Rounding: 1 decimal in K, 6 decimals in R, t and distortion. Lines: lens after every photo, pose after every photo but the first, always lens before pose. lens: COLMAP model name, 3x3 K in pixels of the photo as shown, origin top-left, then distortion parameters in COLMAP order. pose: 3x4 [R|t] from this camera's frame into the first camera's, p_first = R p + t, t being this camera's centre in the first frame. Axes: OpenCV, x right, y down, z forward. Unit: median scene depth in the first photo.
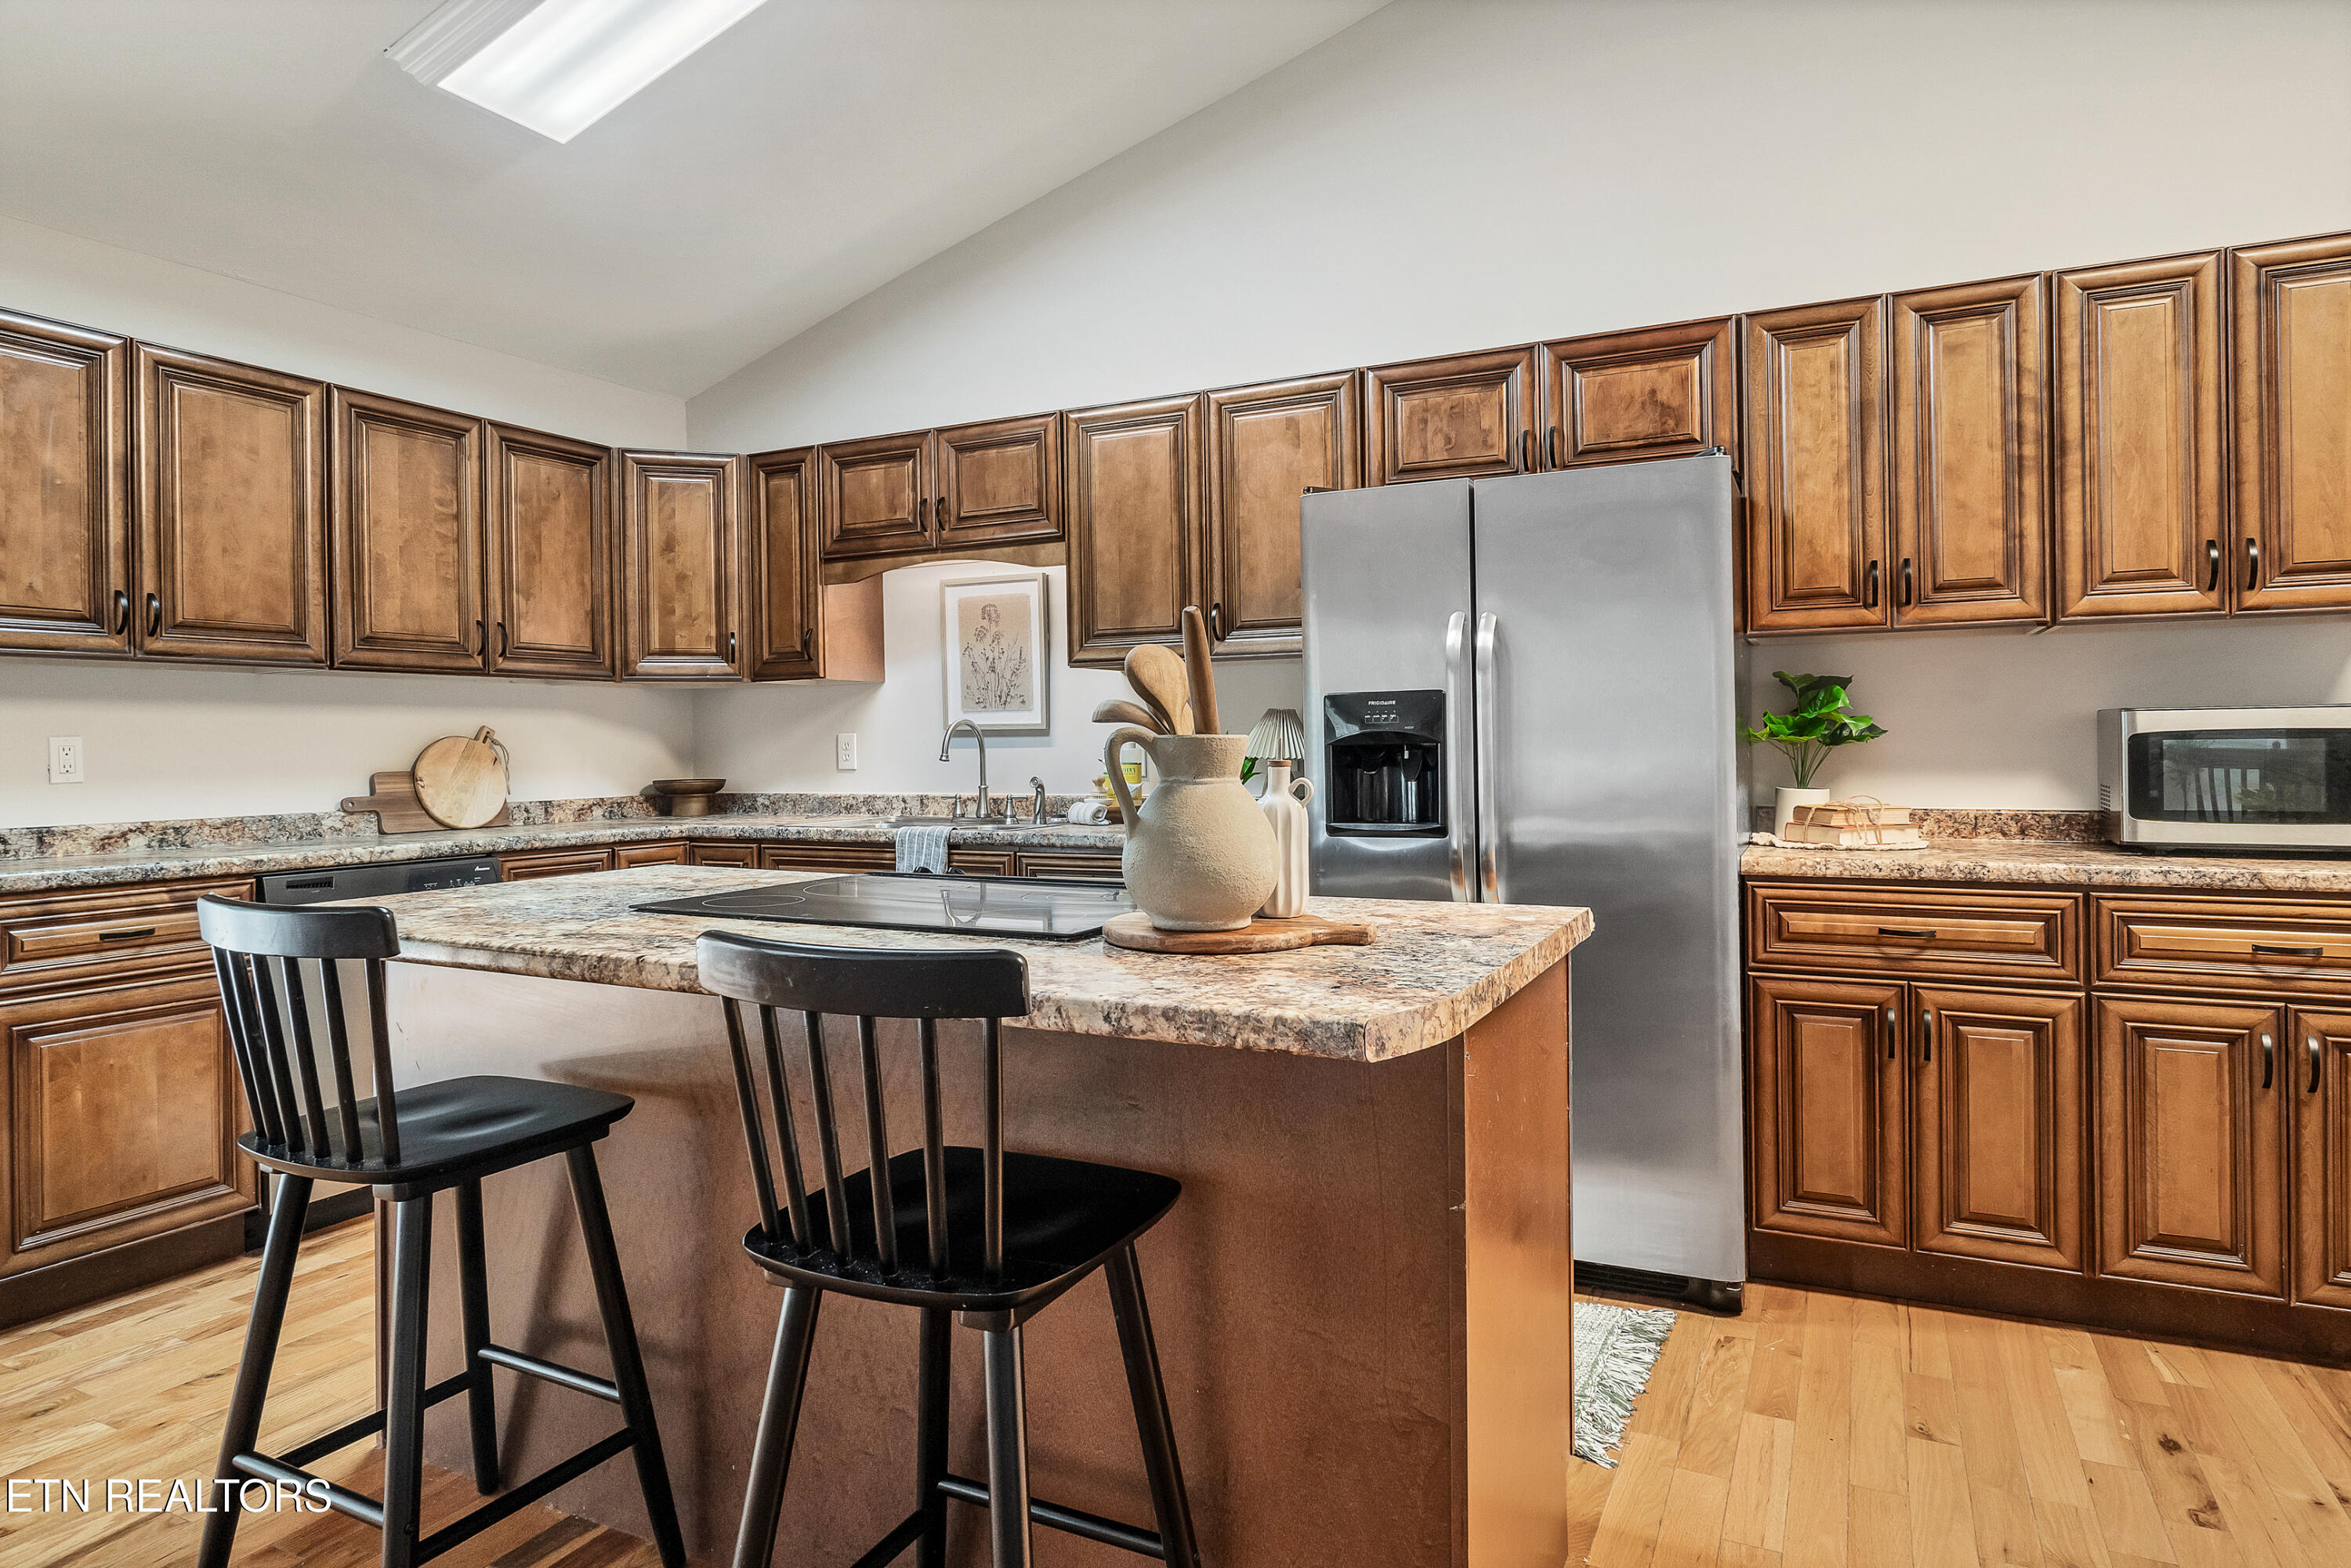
lens RADIAL K [[1348.3, 0, 1171.4], [0, 1348.3, 741.4], [0, 0, 1]] dist [-0.000969, -0.001347]
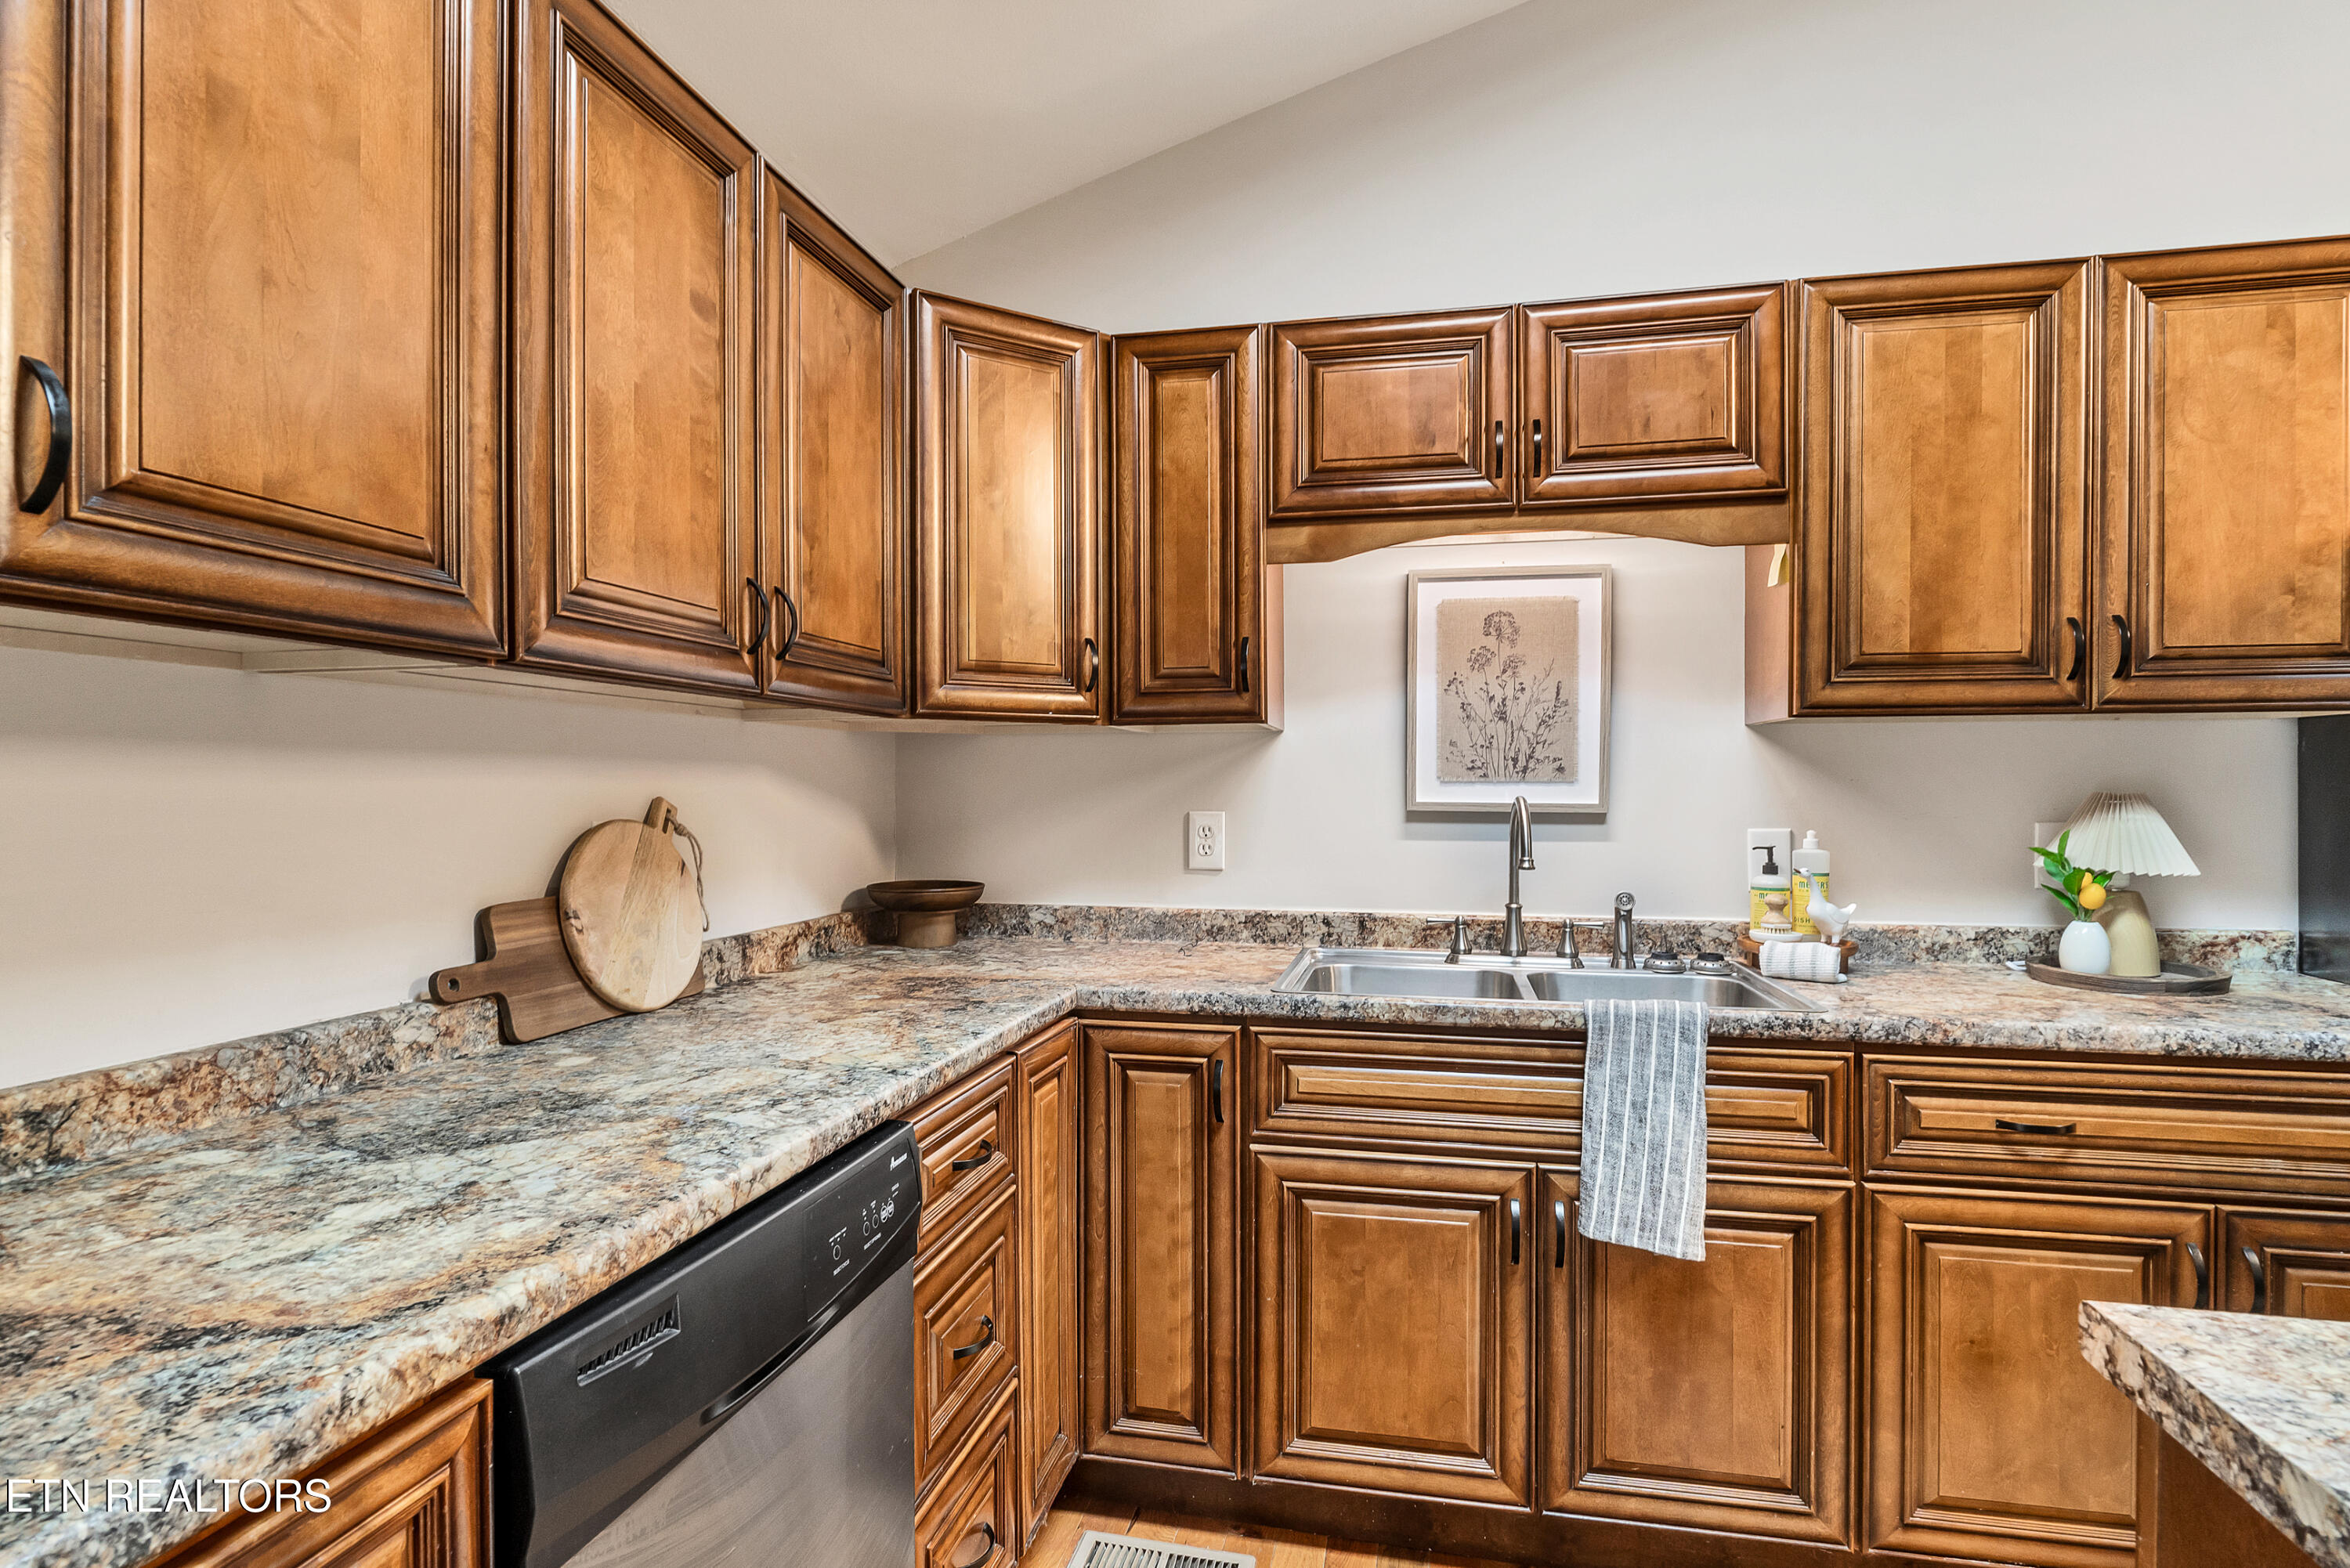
lens RADIAL K [[1186.9, 0, 1169.0], [0, 1186.9, 790.2], [0, 0, 1]] dist [-0.005987, -0.000318]
pose [[0.969454, 0.013633, 0.244892, -0.463329], [-0.013949, 0.999903, -0.000443, -0.018166], [-0.244874, -0.002987, 0.969550, 0.555676]]
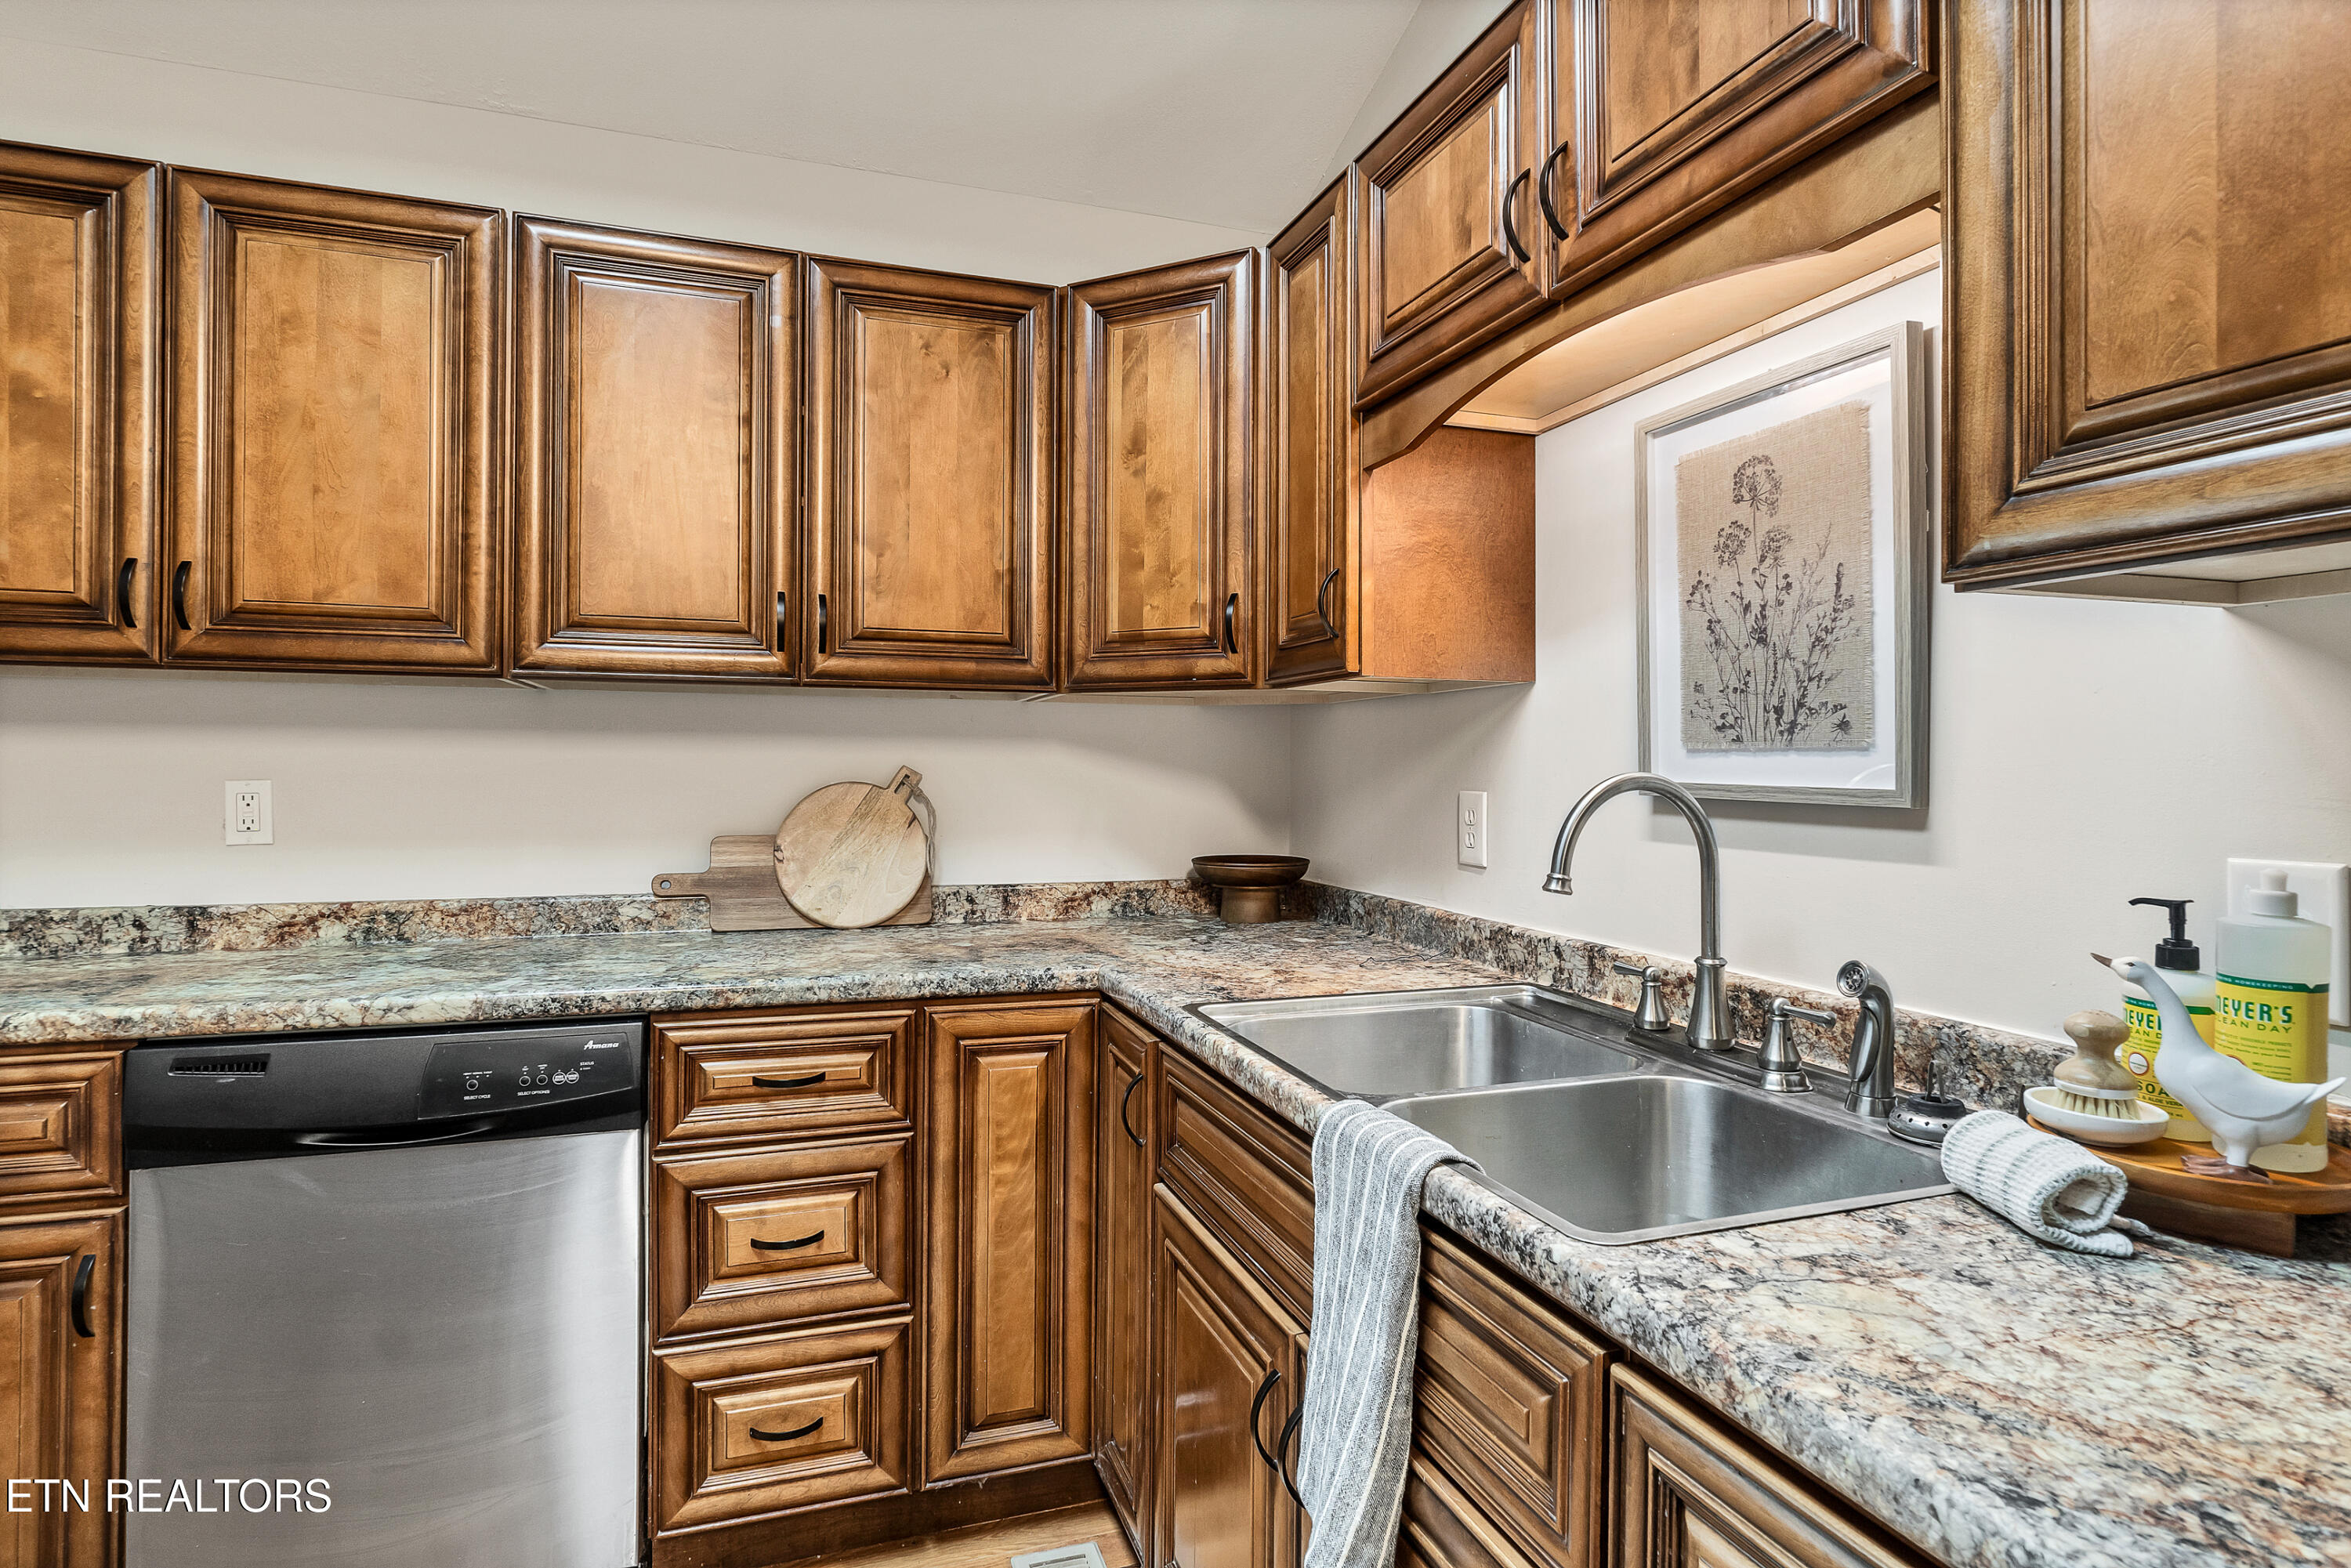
lens RADIAL K [[1187.4, 0, 1173.3], [0, 1187.4, 766.3], [0, 0, 1]] dist [-0.005987, -0.000318]
pose [[0.716691, 0.019887, -0.697107, -0.024406], [-0.016069, 0.999799, 0.012002, -0.021651], [0.697206, 0.002599, 0.716867, 0.730627]]
